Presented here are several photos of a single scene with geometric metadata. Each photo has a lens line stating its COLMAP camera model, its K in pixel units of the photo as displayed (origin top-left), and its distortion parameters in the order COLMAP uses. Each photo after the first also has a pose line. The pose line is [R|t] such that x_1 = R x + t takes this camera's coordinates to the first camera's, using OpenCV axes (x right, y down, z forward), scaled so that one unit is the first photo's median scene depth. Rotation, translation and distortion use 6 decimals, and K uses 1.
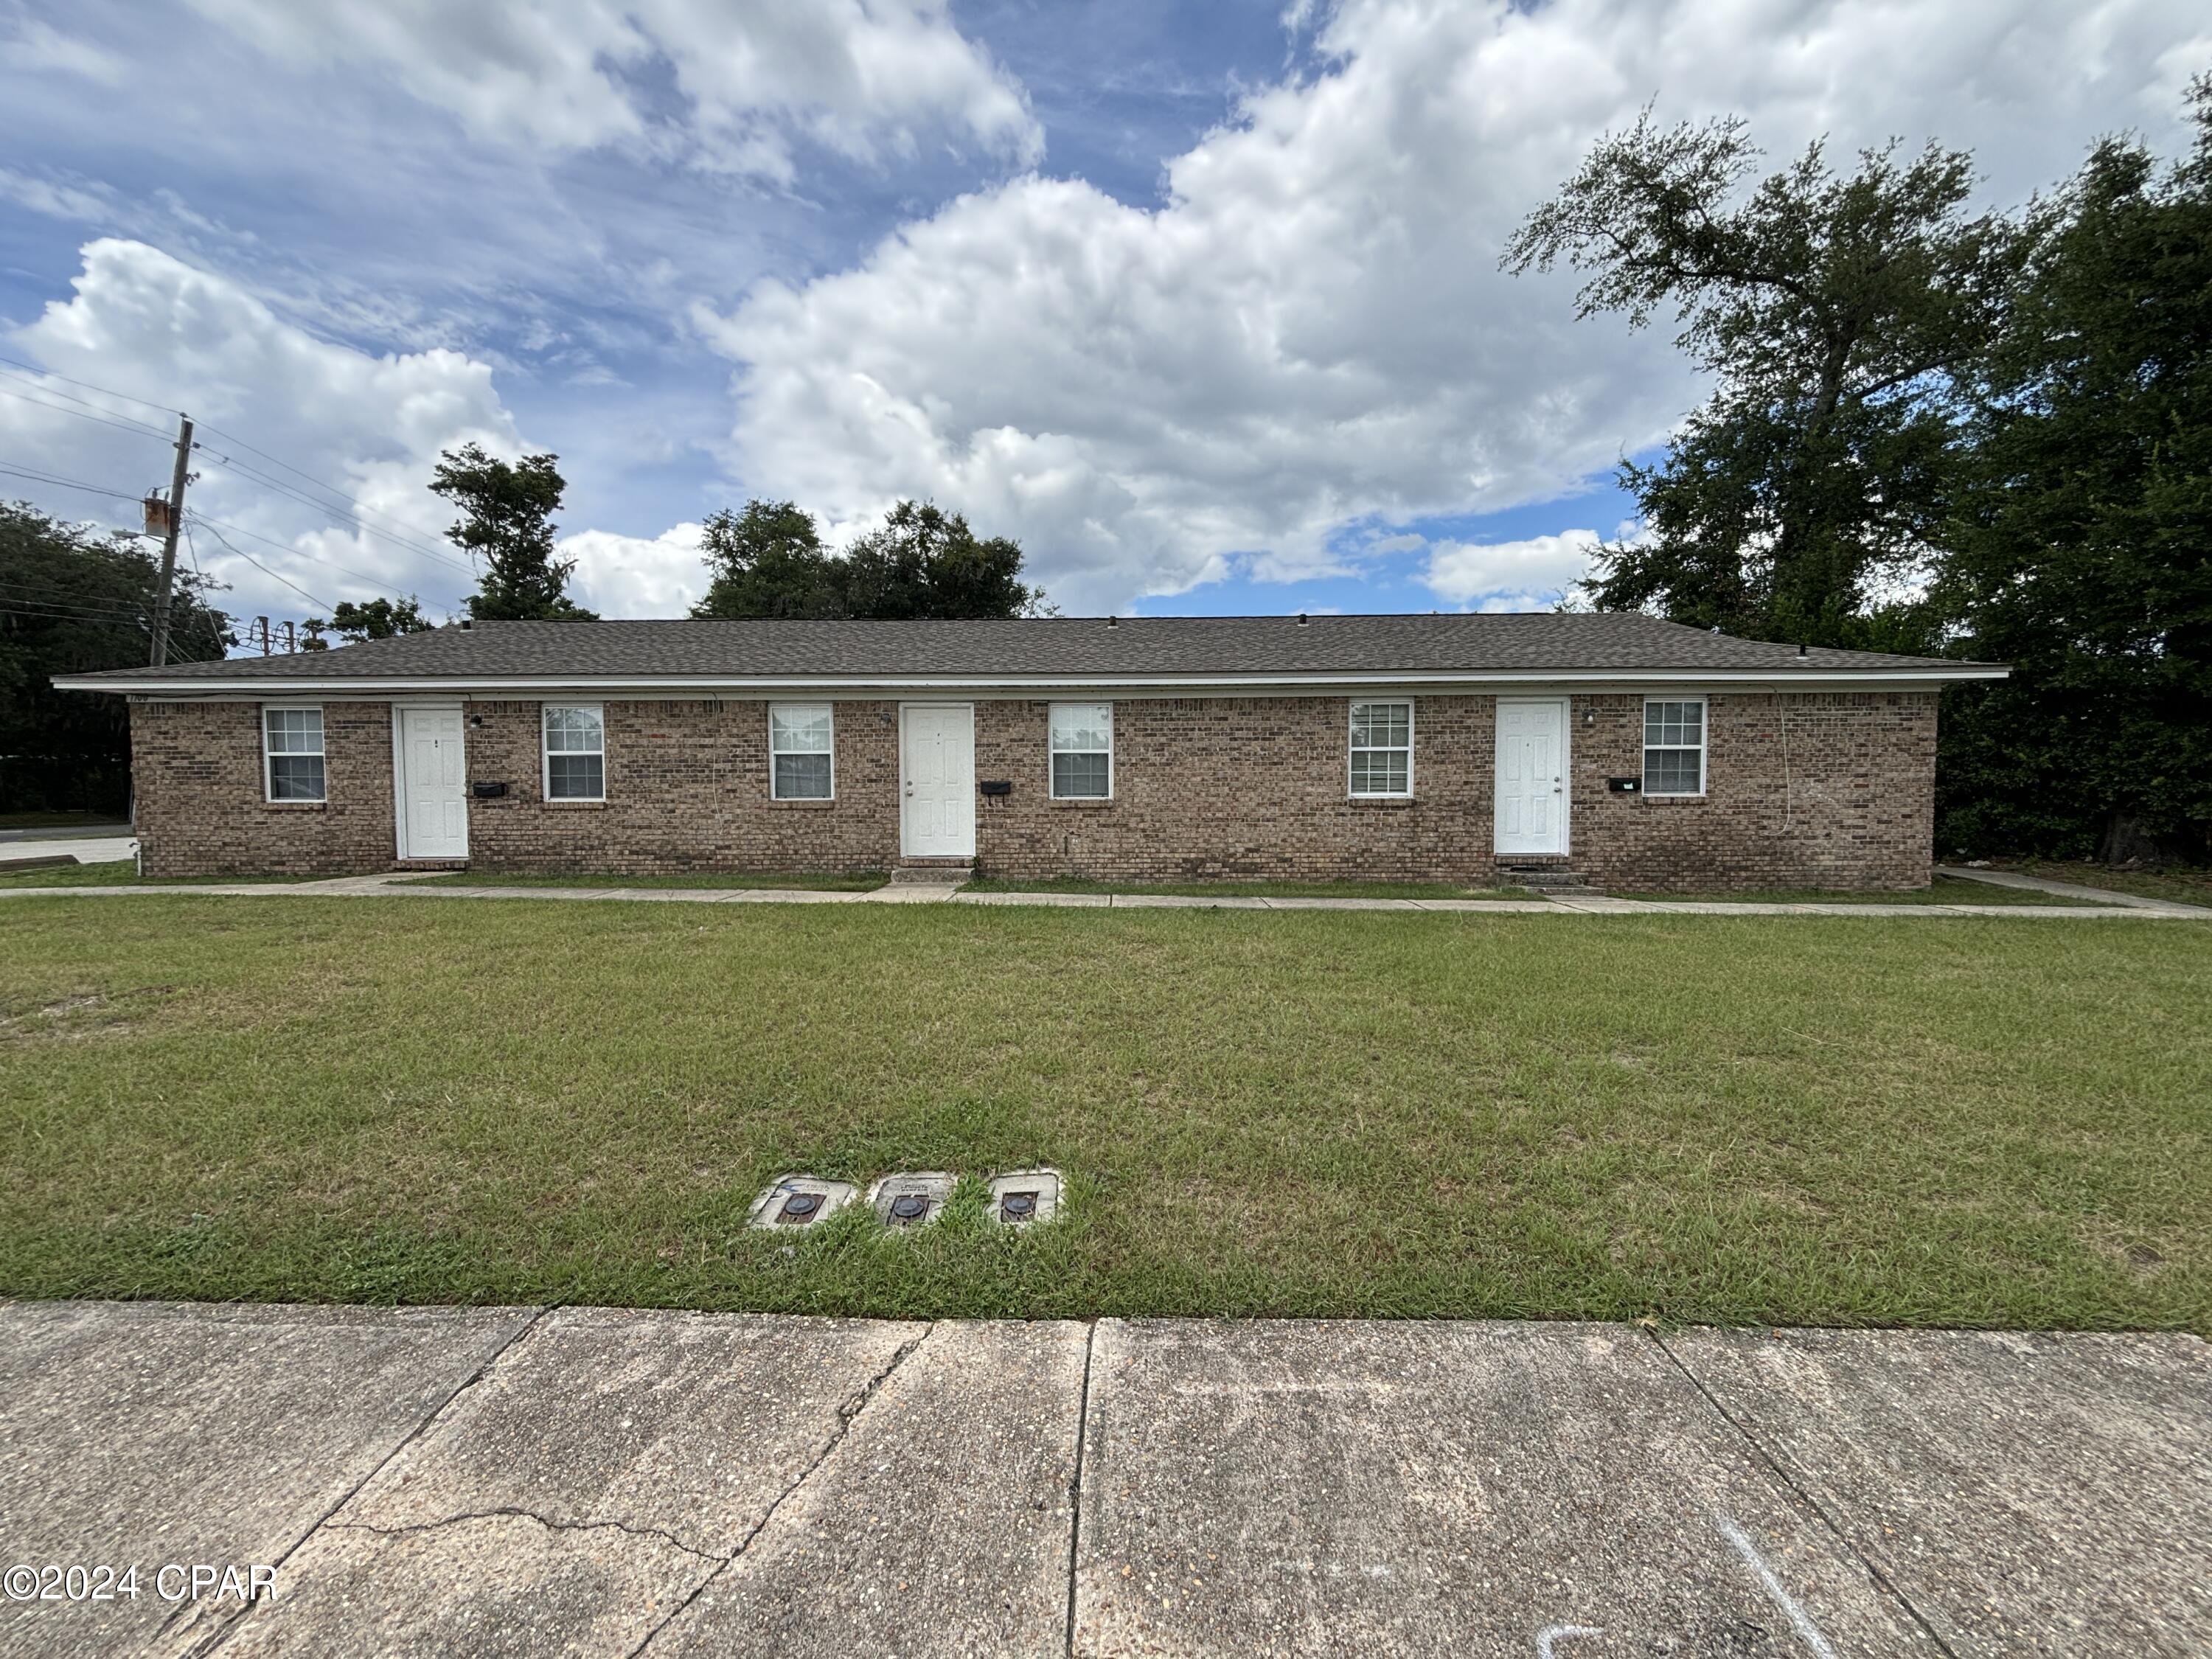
lens RADIAL K [[889.5, 0, 1103.8], [0, 889.5, 845.1], [0, 0, 1]] dist [0.006349, -0.000887]
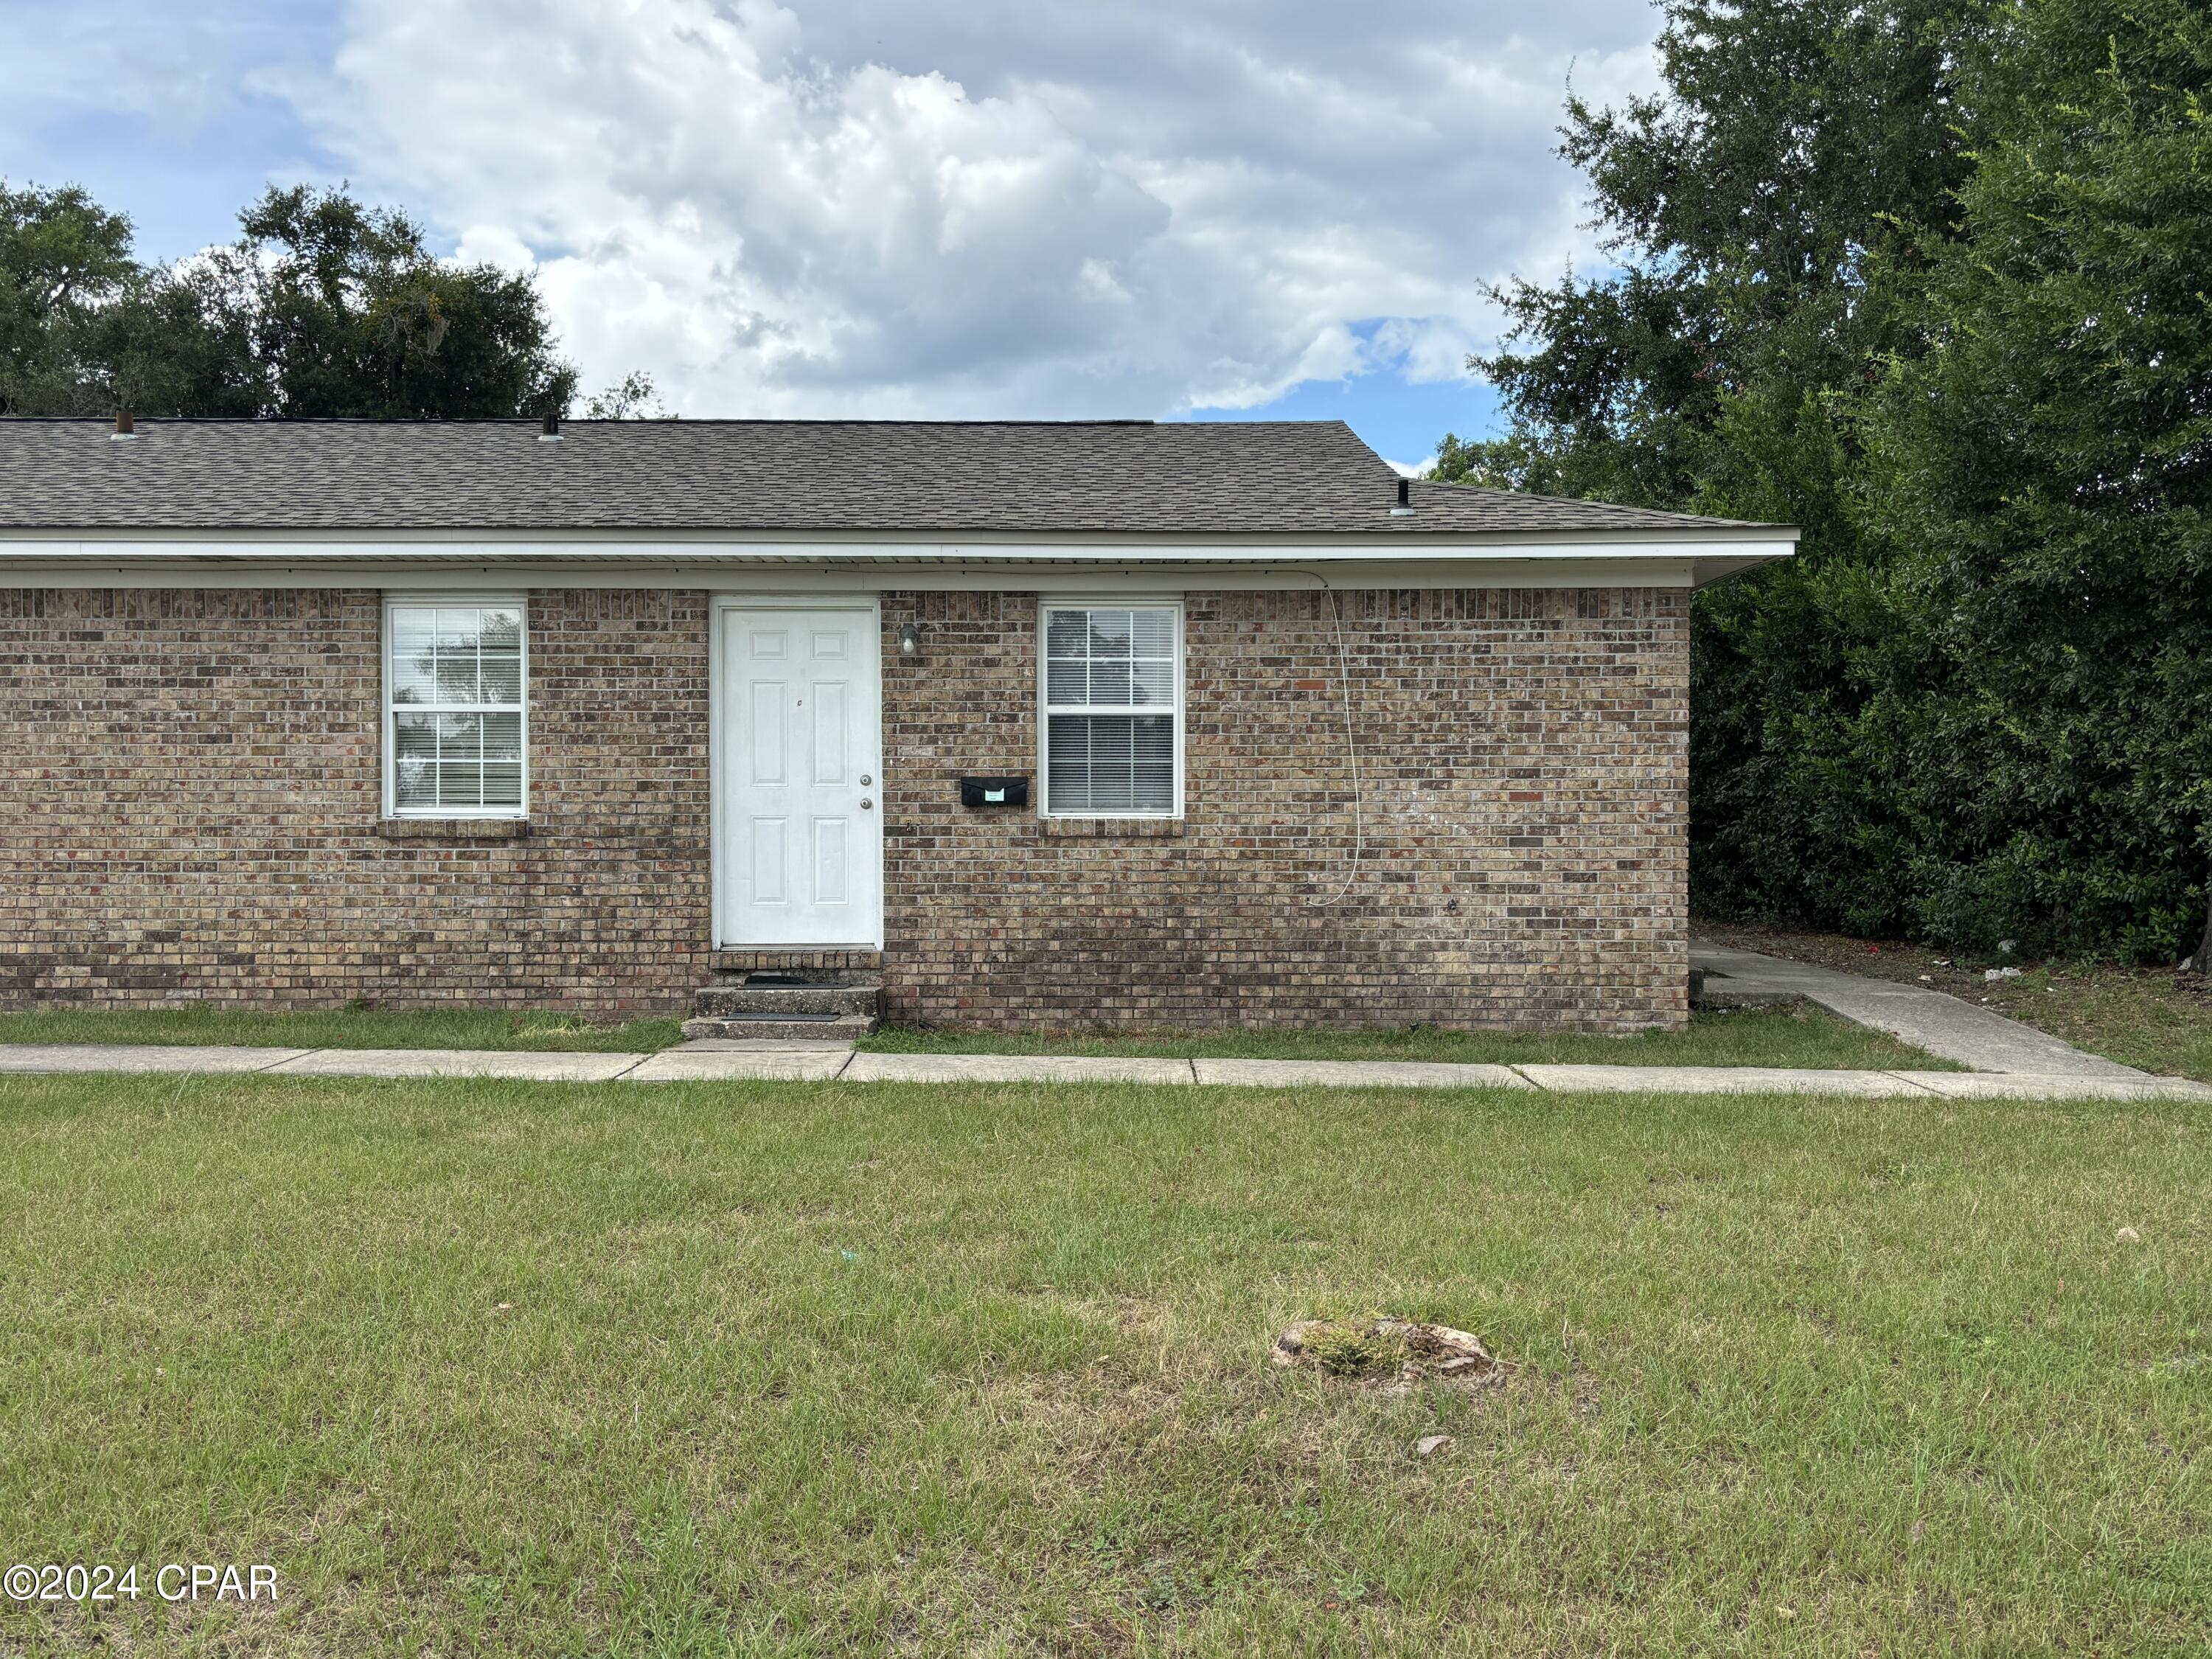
lens RADIAL K [[1858.5, 0, 1107.3], [0, 1858.5, 847.2], [0, 0, 1]] dist [0.085607, -0.033208]
pose [[0.999988, 0.004097, 0.002701, 0.634991], [-0.003977, 0.999065, -0.043057, 0.000168], [-0.002874, 0.043046, 0.999069, 0.066746]]
